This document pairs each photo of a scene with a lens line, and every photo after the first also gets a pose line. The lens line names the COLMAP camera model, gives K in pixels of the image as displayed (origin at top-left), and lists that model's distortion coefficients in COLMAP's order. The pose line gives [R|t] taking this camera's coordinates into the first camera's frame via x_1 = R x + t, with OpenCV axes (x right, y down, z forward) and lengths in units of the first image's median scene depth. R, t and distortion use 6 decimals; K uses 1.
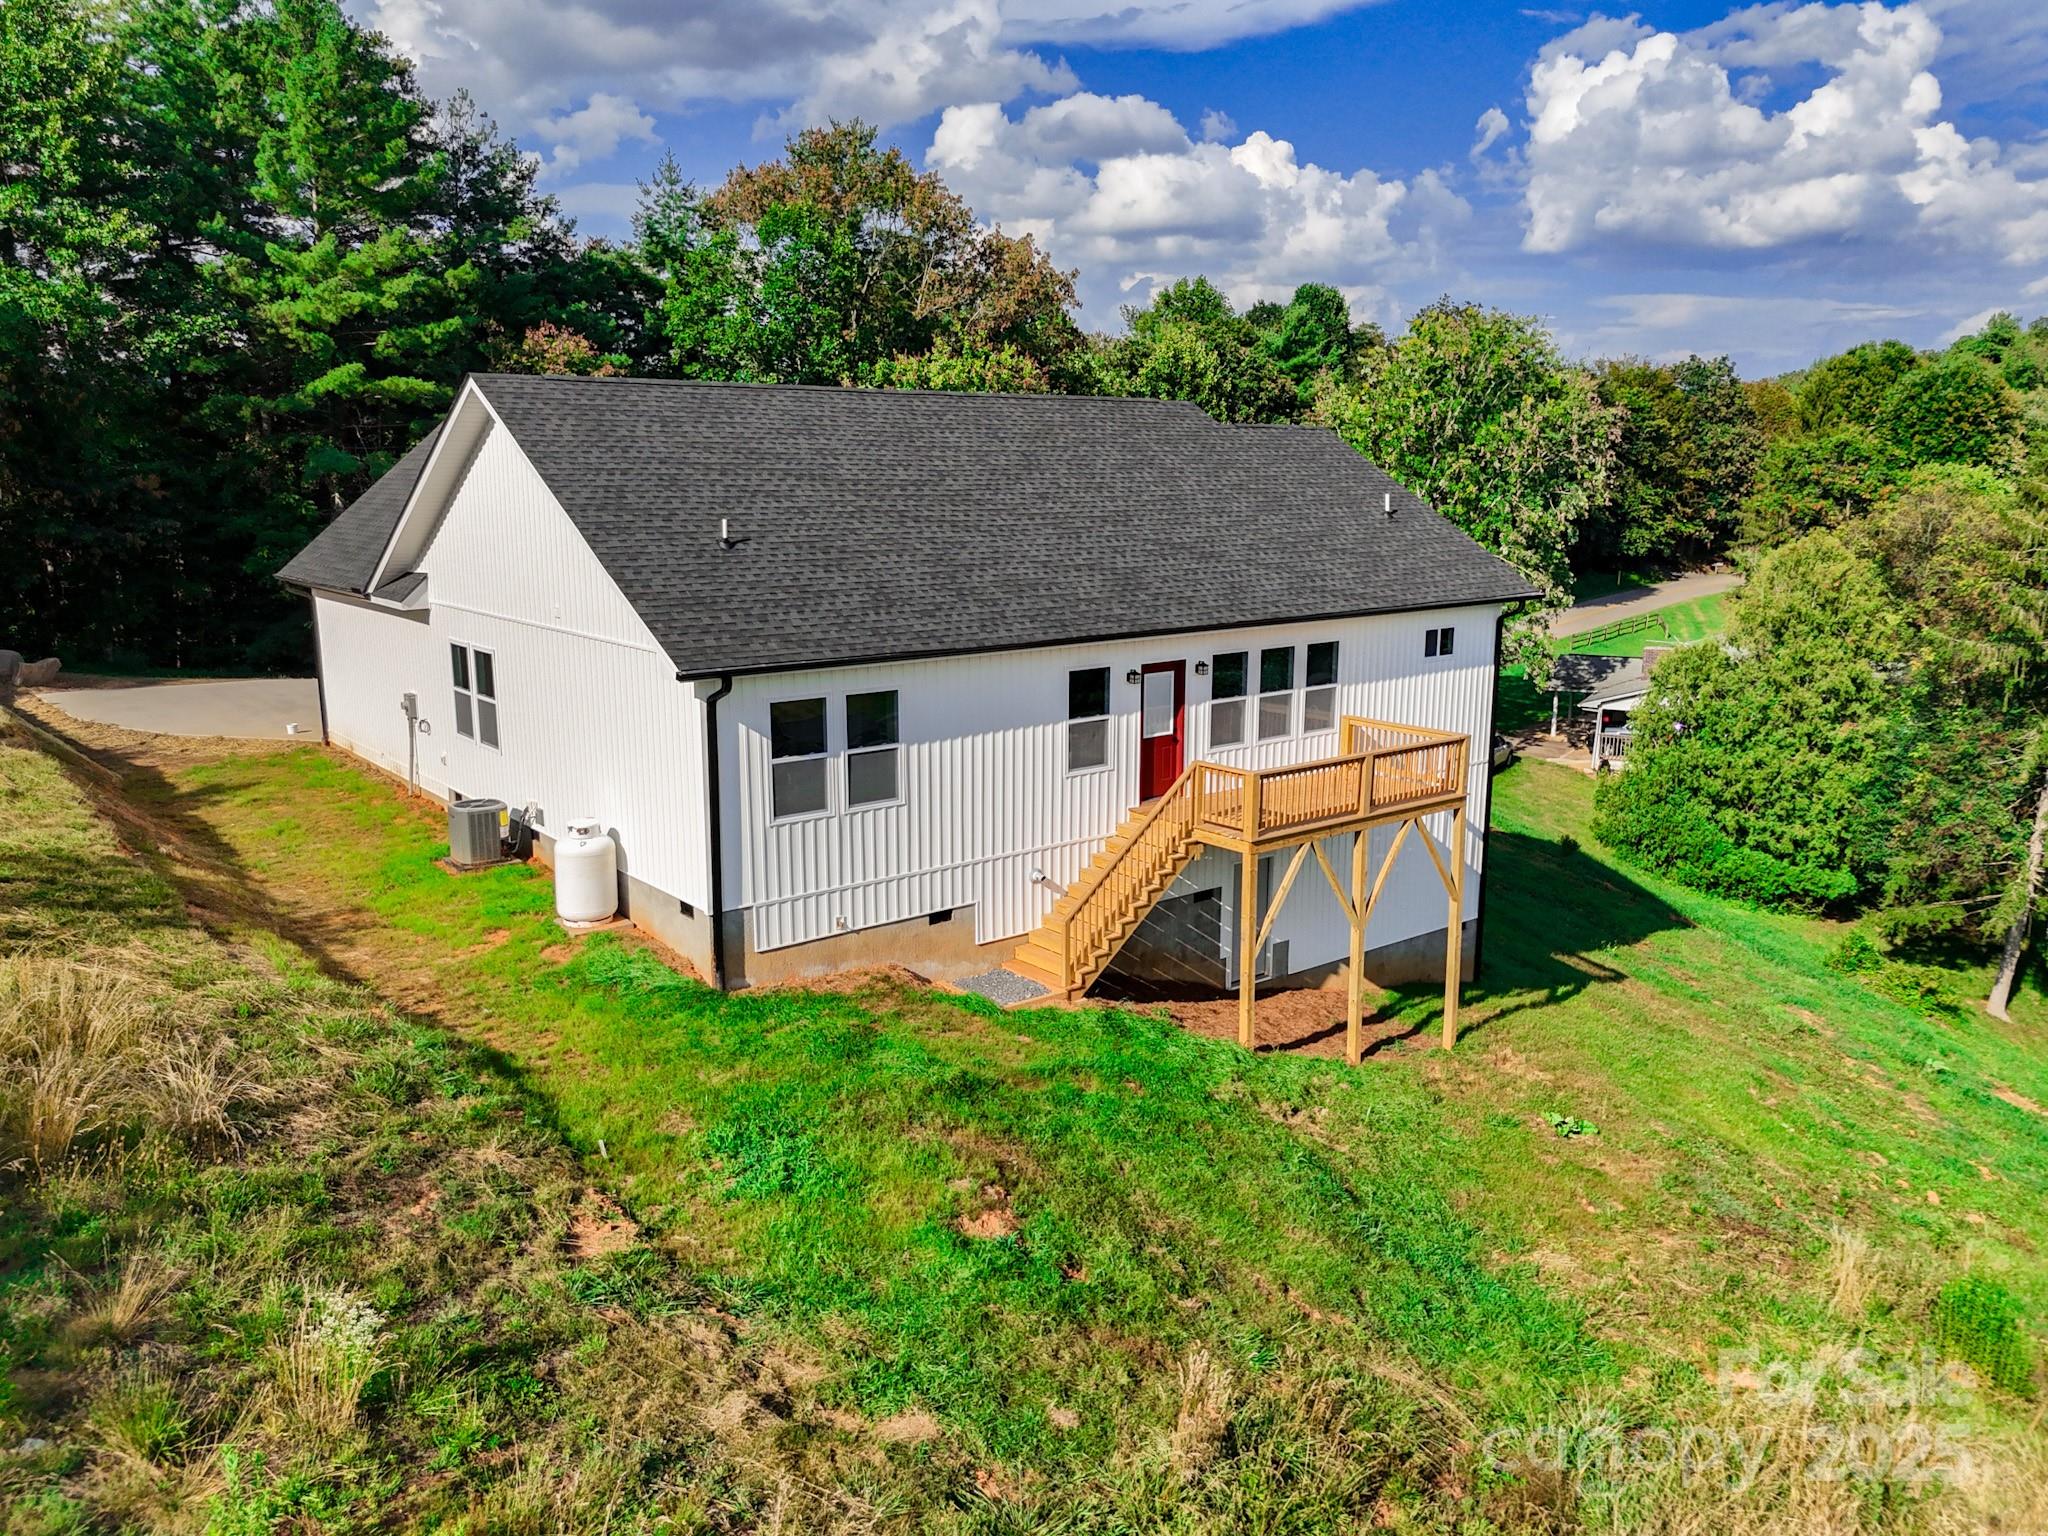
lens RADIAL K [[1514.9, 0, 1024.3], [0, 1514.9, 773.2], [0, 0, 1]] dist [0.059811, -0.045755]
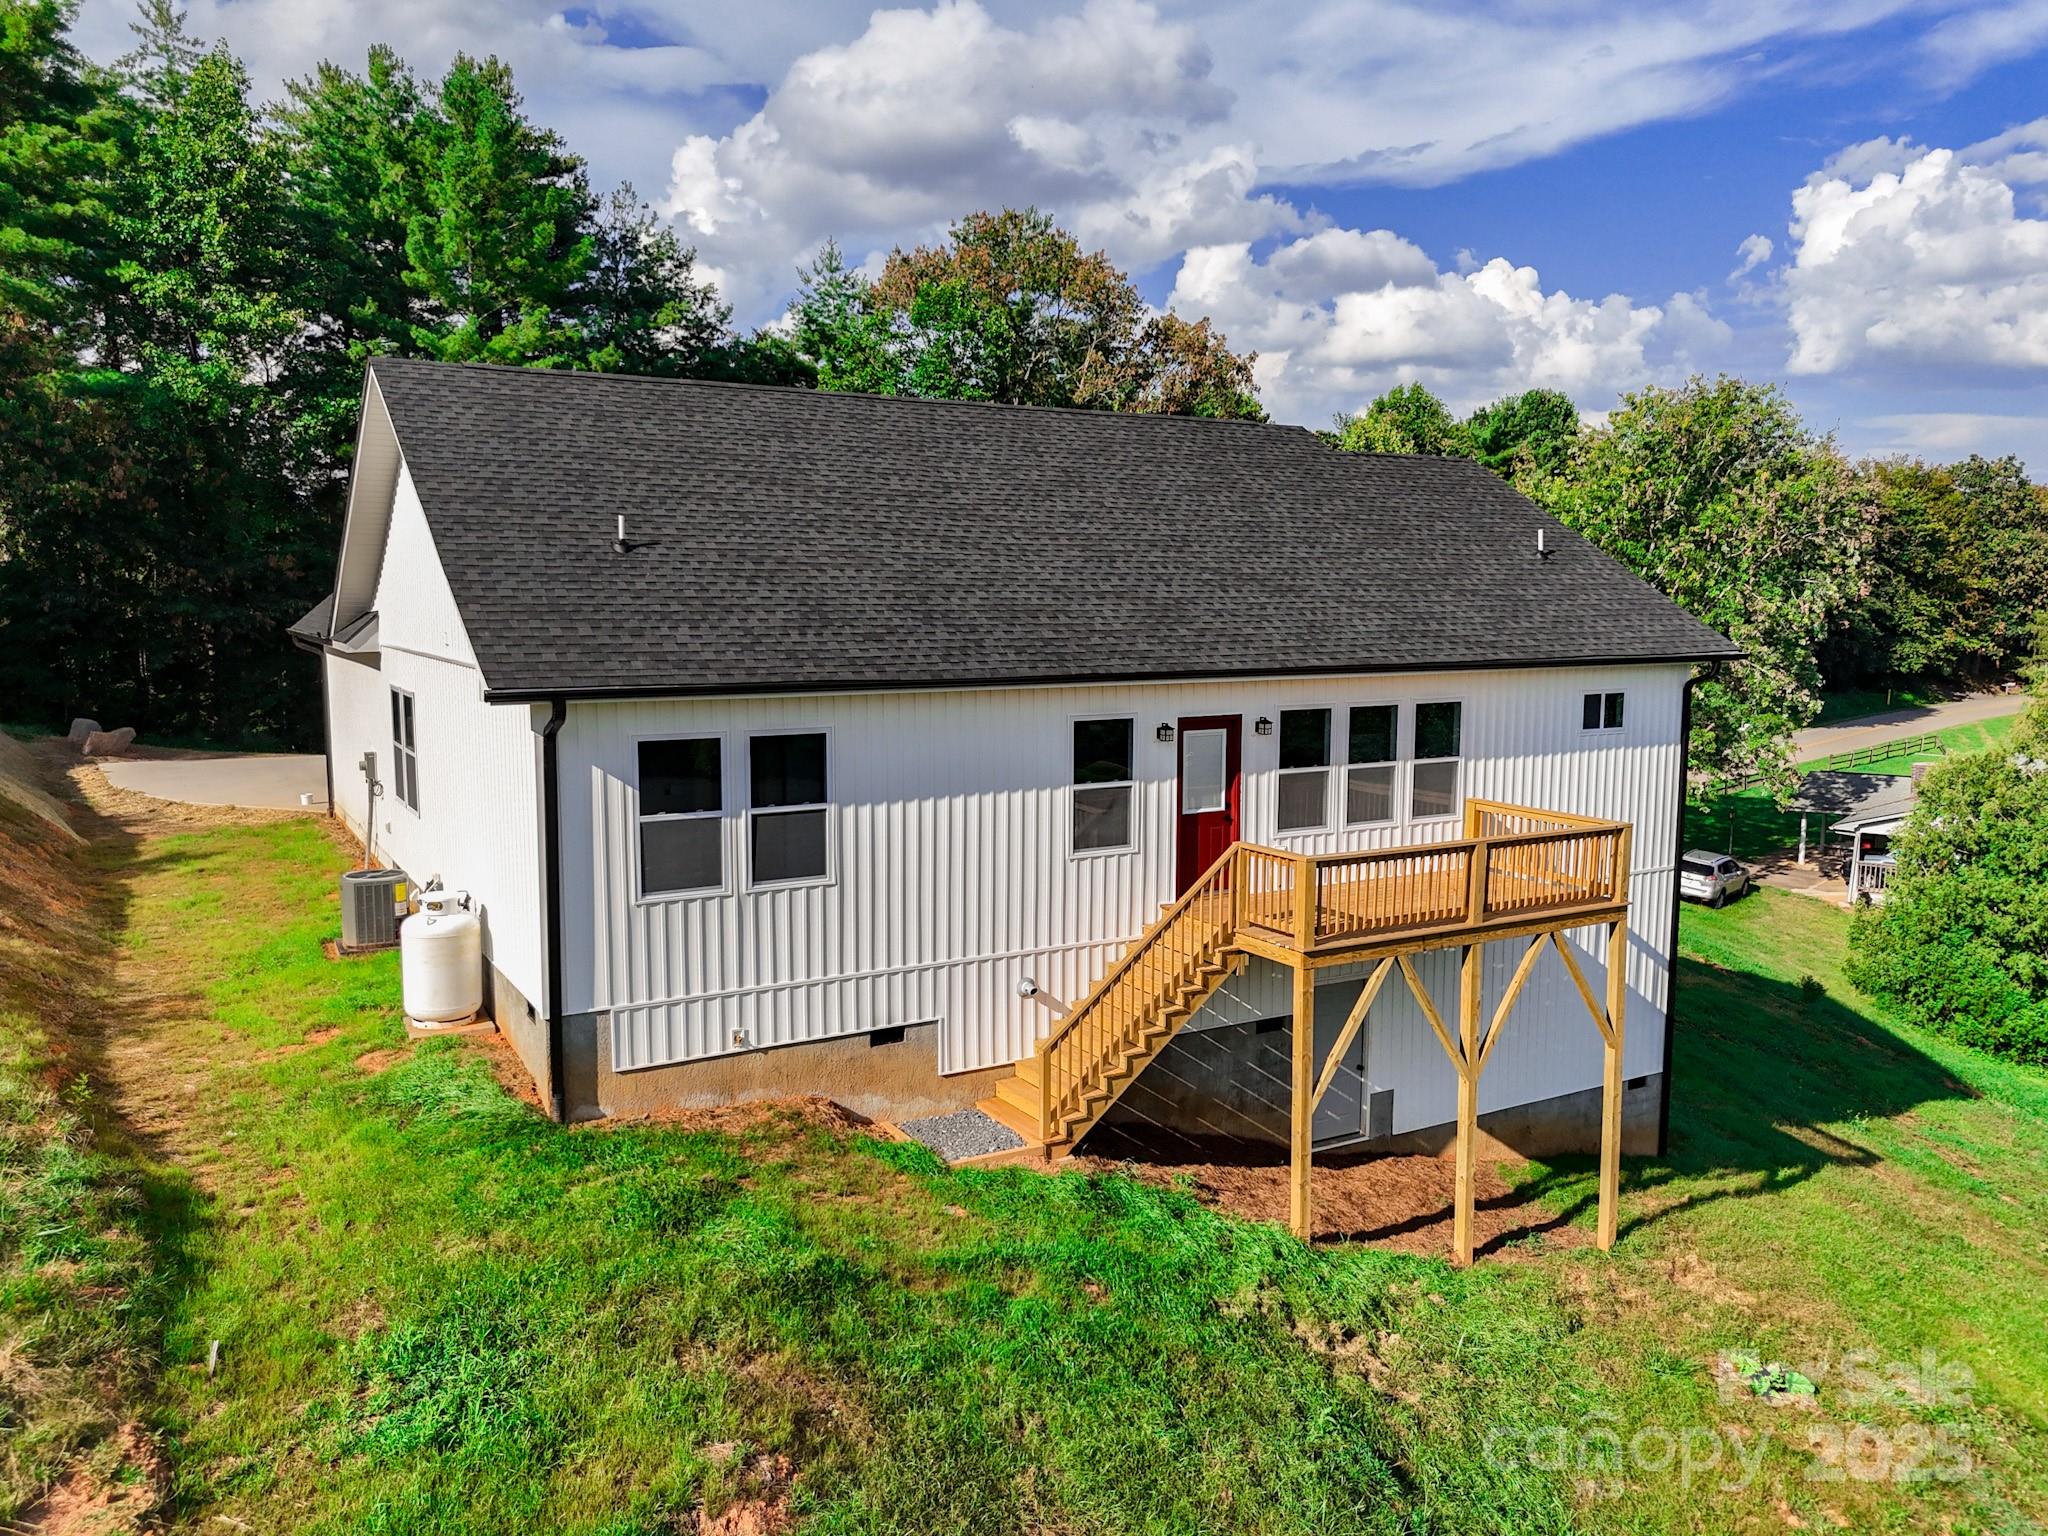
lens RADIAL K [[1514.9, 0, 1029.7], [0, 1514.9, 774.1], [0, 0, 1]] dist [0.059811, -0.045755]
pose [[0.989303, 0.019791, -0.144529, 0.077910], [-0.031393, 0.996424, -0.078445, 0.013508], [0.142460, 0.082143, 0.986386, 0.155323]]
